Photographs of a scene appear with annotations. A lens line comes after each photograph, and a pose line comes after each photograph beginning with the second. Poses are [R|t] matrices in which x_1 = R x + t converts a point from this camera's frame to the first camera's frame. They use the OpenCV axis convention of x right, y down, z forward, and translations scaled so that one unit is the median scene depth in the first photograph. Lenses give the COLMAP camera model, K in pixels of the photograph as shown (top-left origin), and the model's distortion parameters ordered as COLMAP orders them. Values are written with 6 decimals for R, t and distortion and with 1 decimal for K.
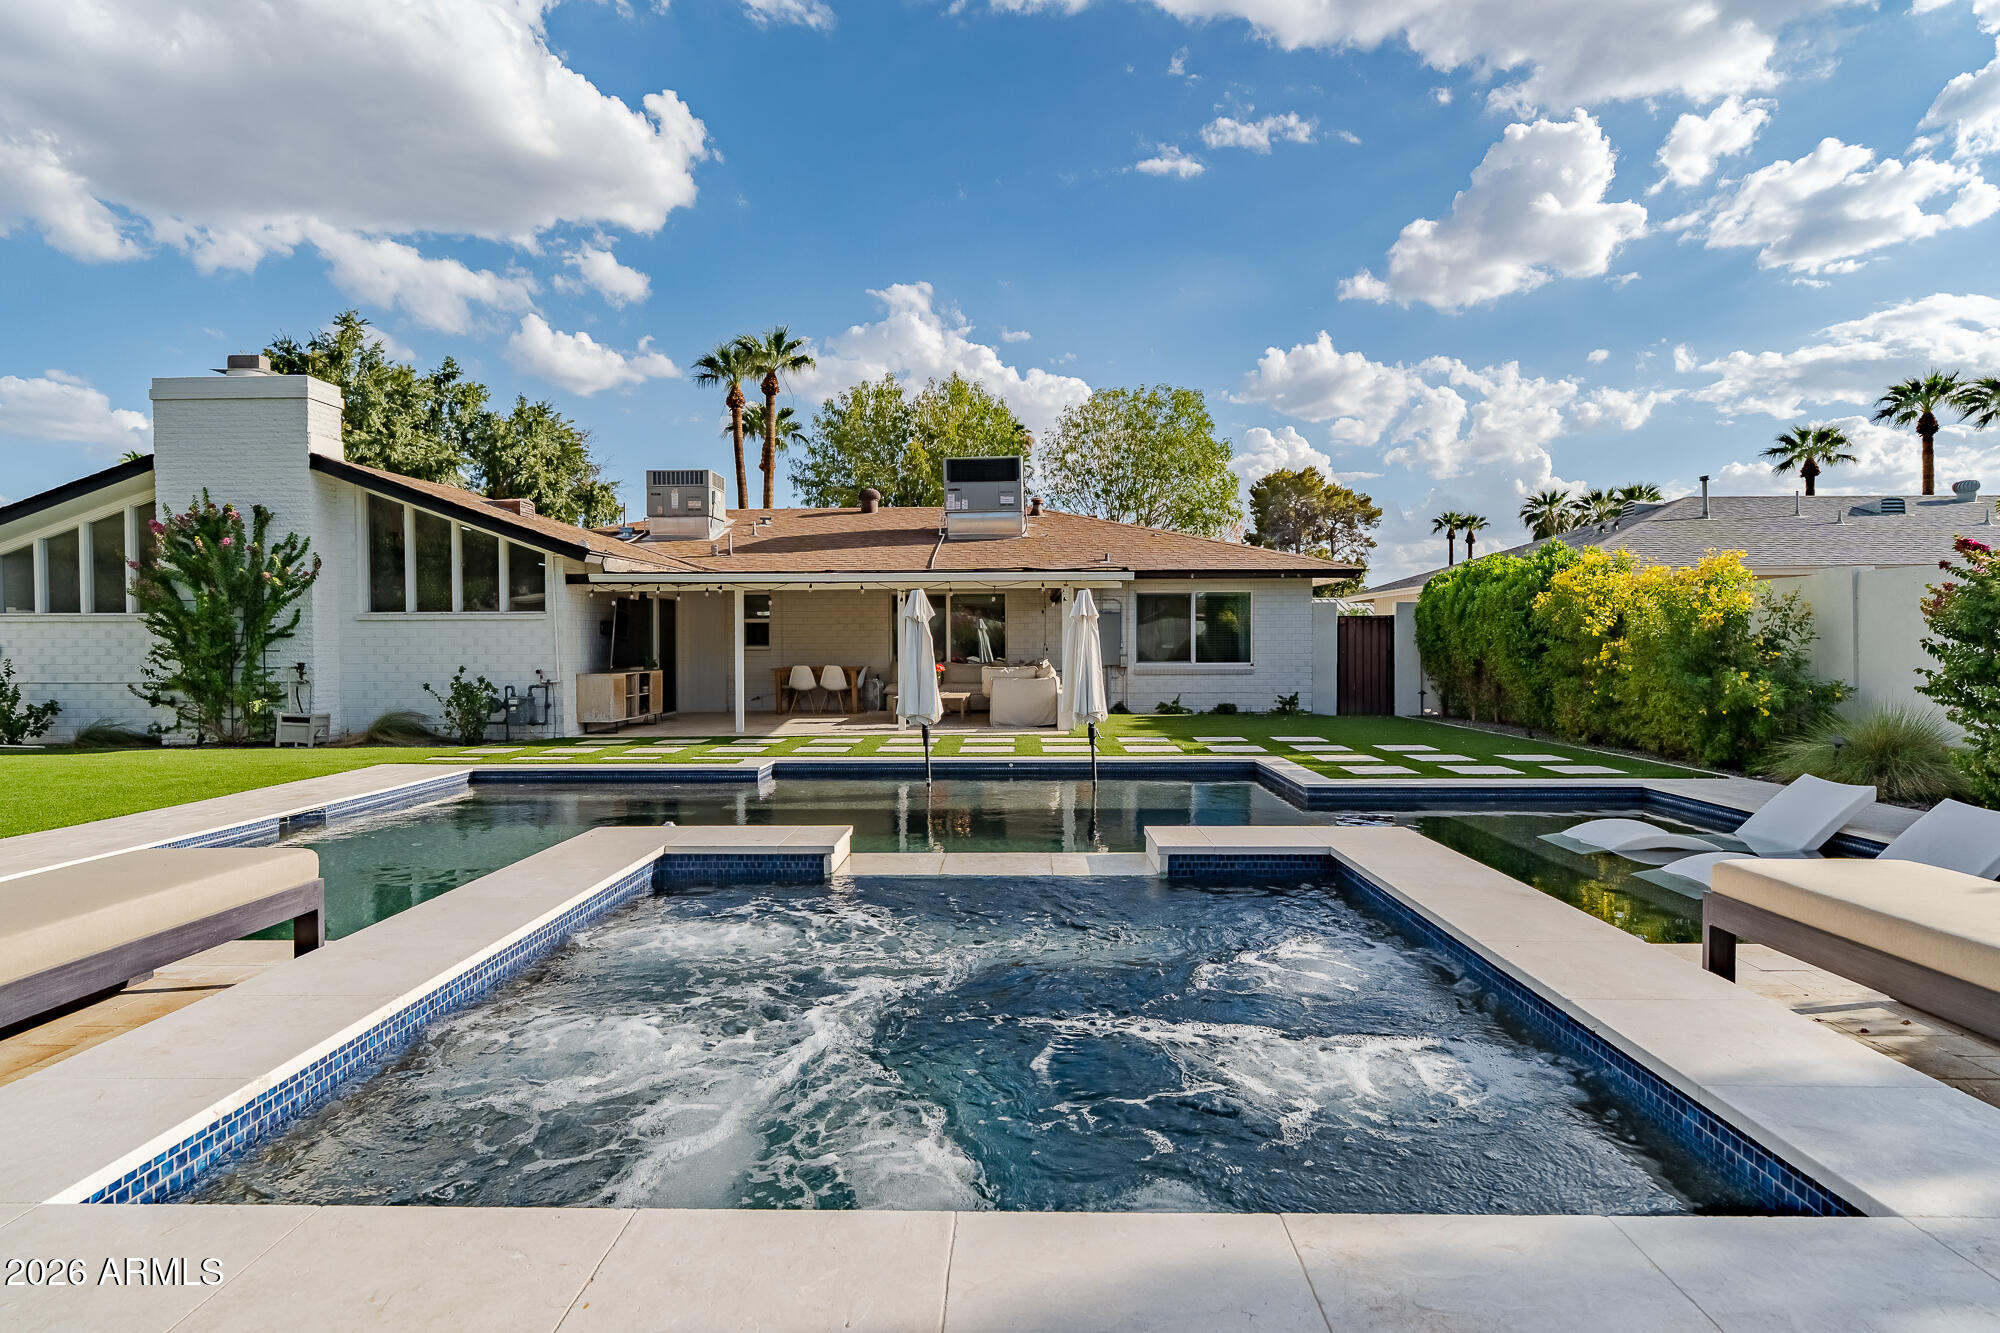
lens RADIAL K [[1038.0, 0, 1001.5], [0, 1038.0, 665.7], [0, 0, 1]] dist [-0.004933, 0.000432]
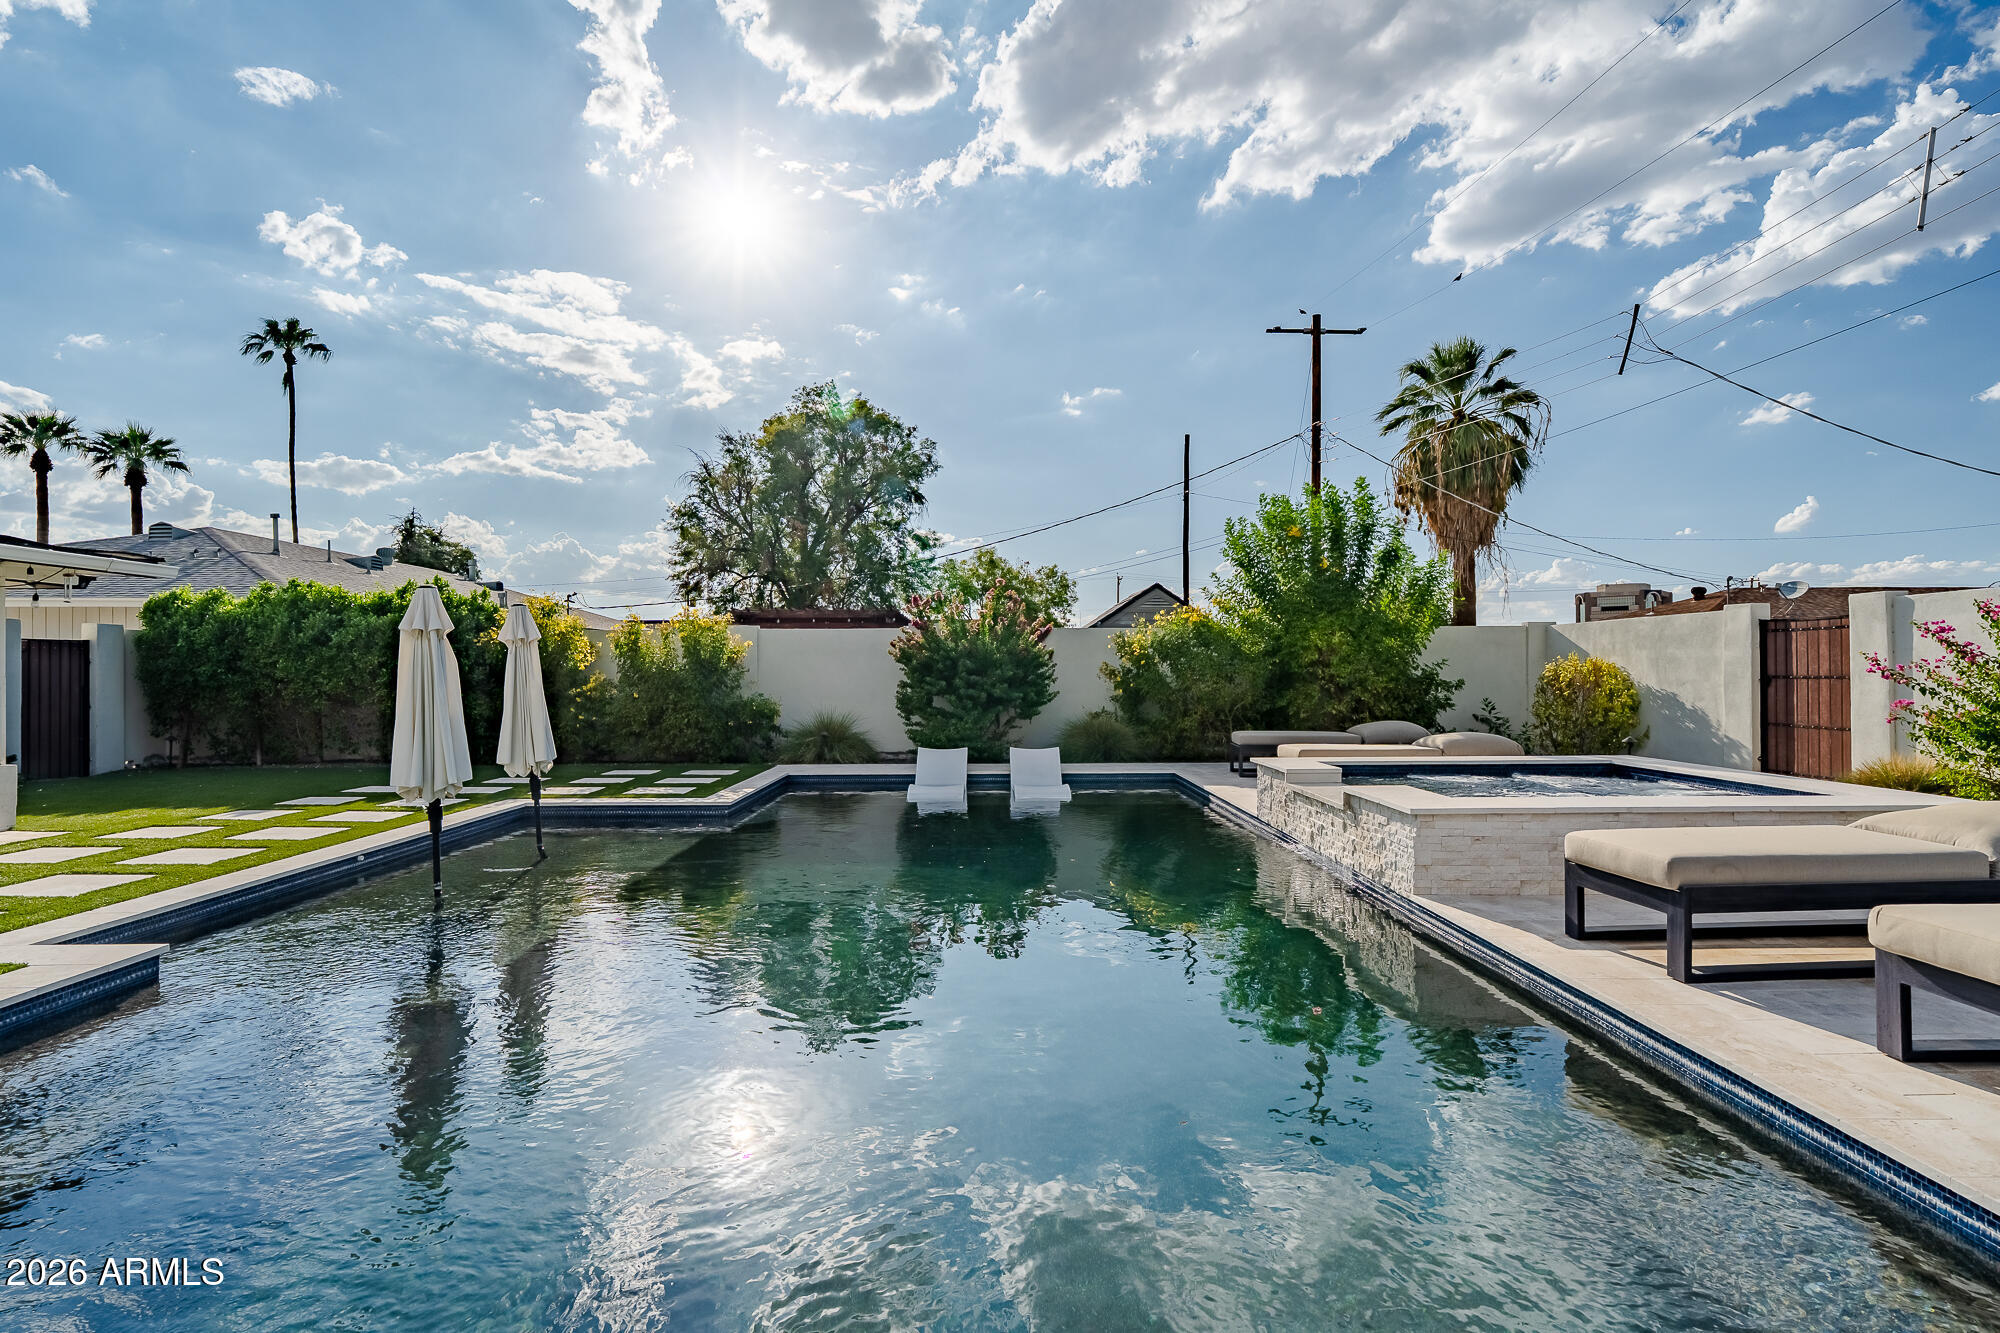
lens RADIAL K [[1034.3, 0, 995.7], [0, 1034.3, 661.6], [0, 0, 1]] dist [-0.005393, 0.002748]
pose [[-0.033516, 0.016599, 0.999300, -0.535759], [0.025099, 0.999561, -0.015761, -0.006007], [-0.999123, 0.024553, -0.033917, 0.485072]]
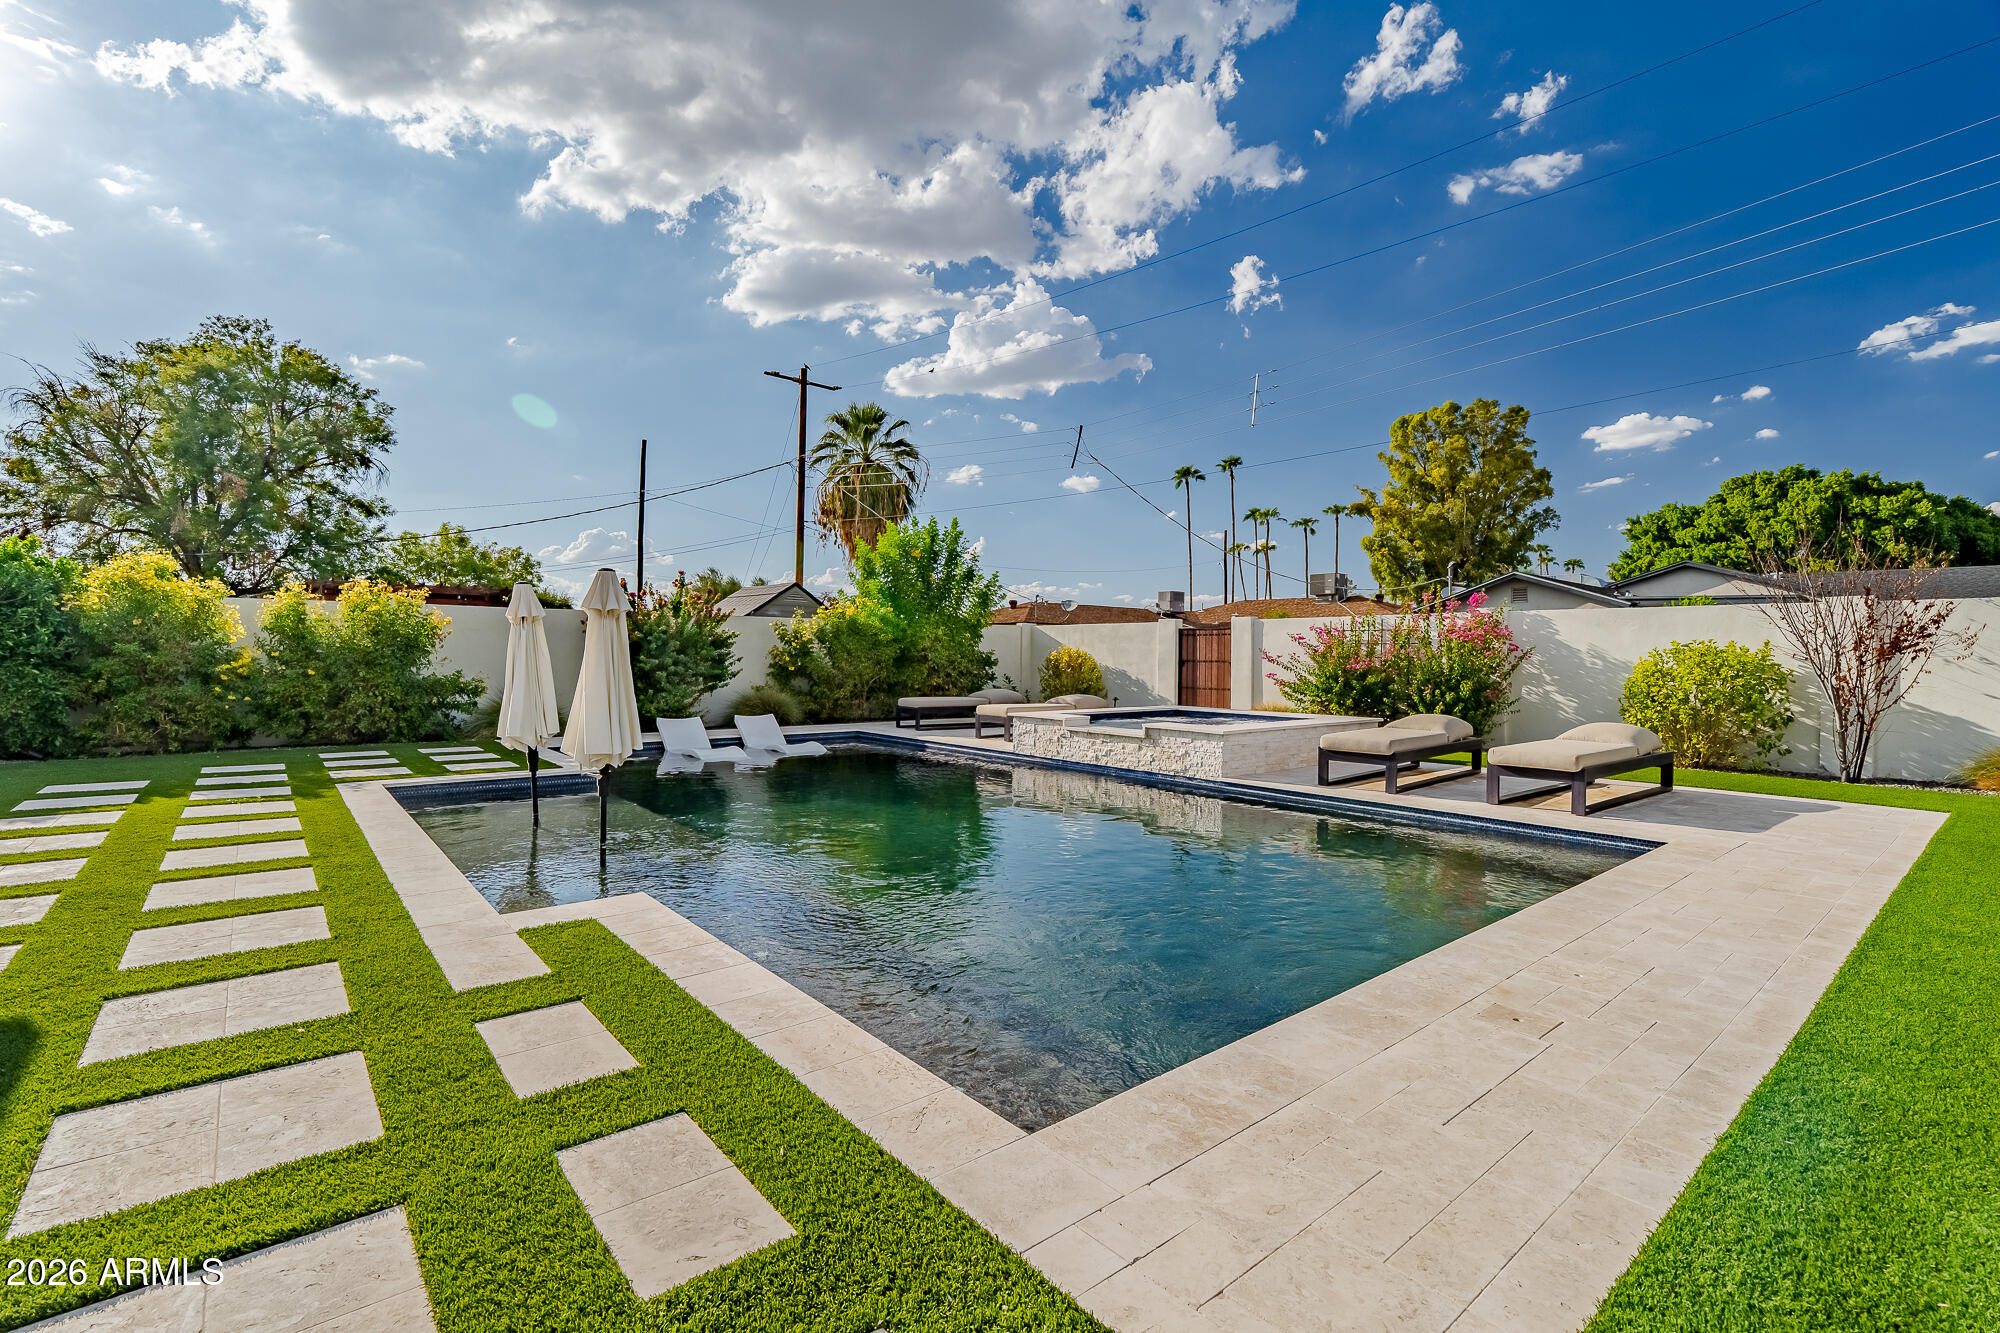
lens RADIAL K [[895.2, 0, 1001.9], [0, 895.2, 666.5], [0, 0, 1]] dist [-0.007951, 0.000821]
pose [[-0.658847, -0.009339, 0.752219, -0.519581], [0.010678, 0.999706, 0.021764, -0.013575], [-0.752201, 0.022371, -0.658554, 0.856099]]
